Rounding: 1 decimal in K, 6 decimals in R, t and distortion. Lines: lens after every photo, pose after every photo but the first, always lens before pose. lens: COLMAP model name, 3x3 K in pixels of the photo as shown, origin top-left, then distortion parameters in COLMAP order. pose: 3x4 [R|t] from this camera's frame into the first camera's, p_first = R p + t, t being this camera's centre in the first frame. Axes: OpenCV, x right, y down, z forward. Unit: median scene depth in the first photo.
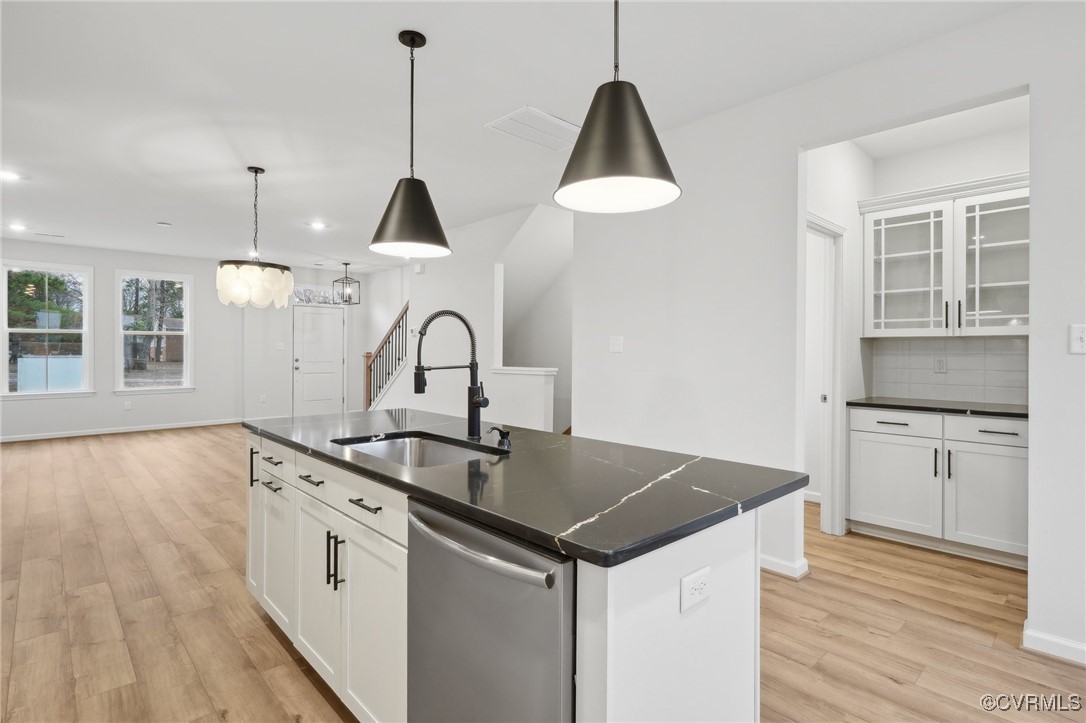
lens RADIAL K [[541.4, 0, 548.6], [0, 541.4, 352.5], [0, 0, 1]] dist [0.001155, -0.000718]
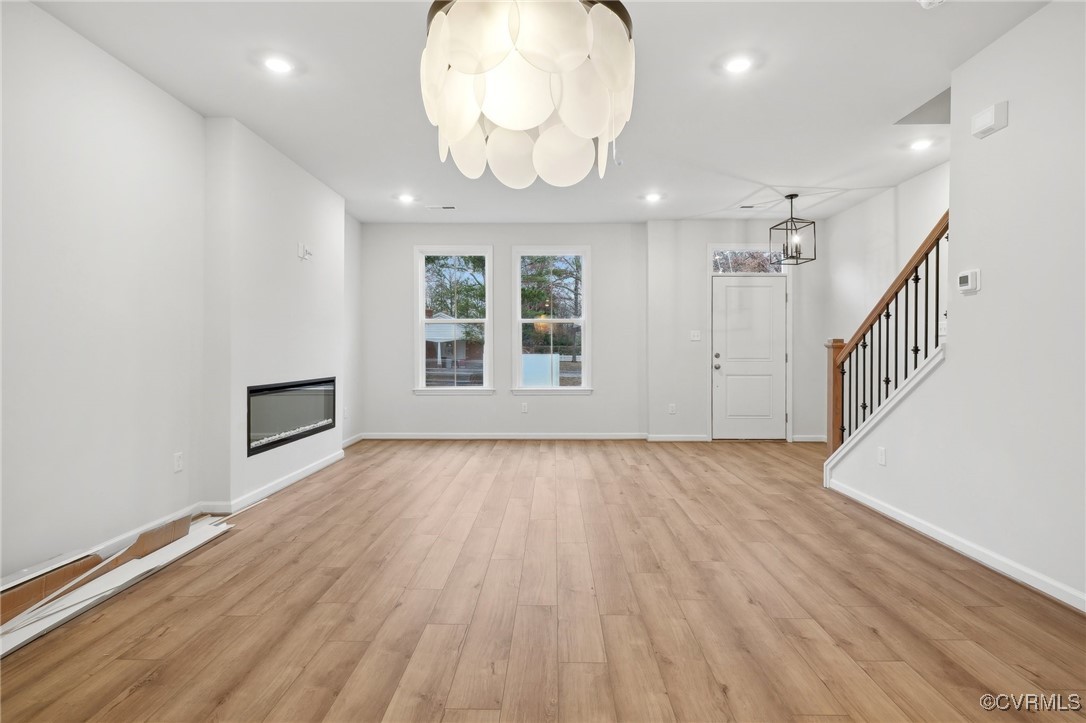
lens RADIAL K [[541.4, 0, 542.0], [0, 541.4, 353.4], [0, 0, 1]] dist [0.001155, -0.000718]
pose [[0.712189, -0.001511, -0.701986, -0.148454], [0.000446, 0.999998, -0.001700, 0.013186], [0.701988, 0.000898, 0.712189, 0.373559]]
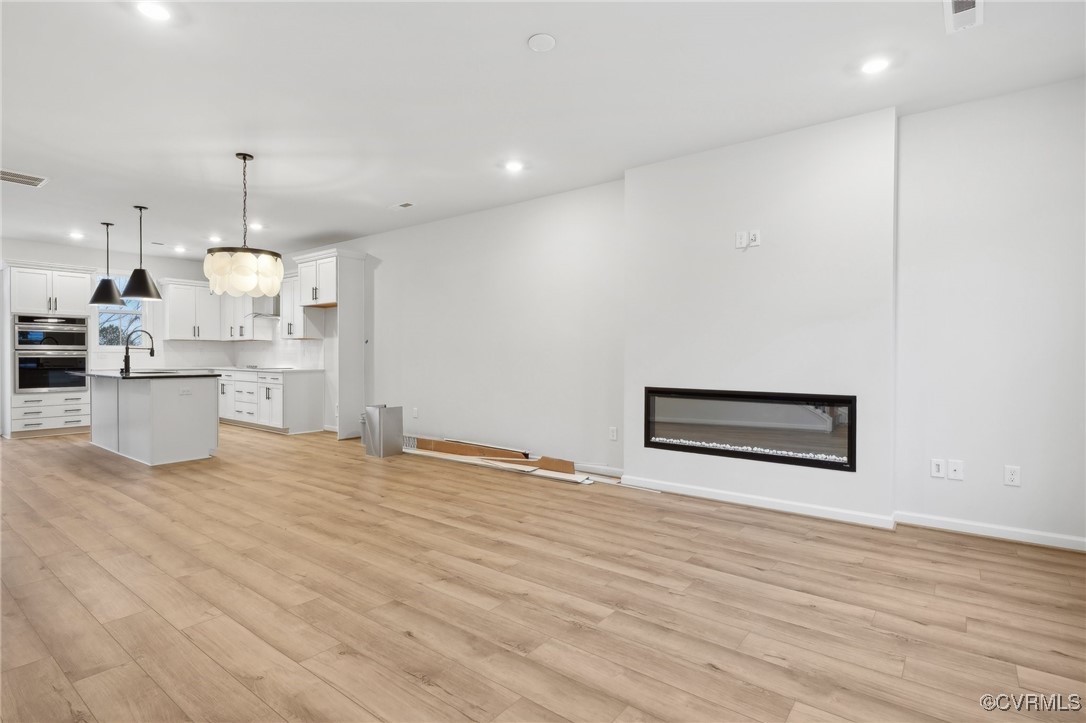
lens RADIAL K [[541.4, 0, 549.8], [0, 541.4, 363.2], [0, 0, 1]] dist [0.001155, -0.000718]
pose [[-0.987614, -0.003625, -0.156858, -0.662484], [-0.006162, 0.999858, 0.015693, 0.007338], [0.156779, 0.016465, -0.987496, 1.433651]]
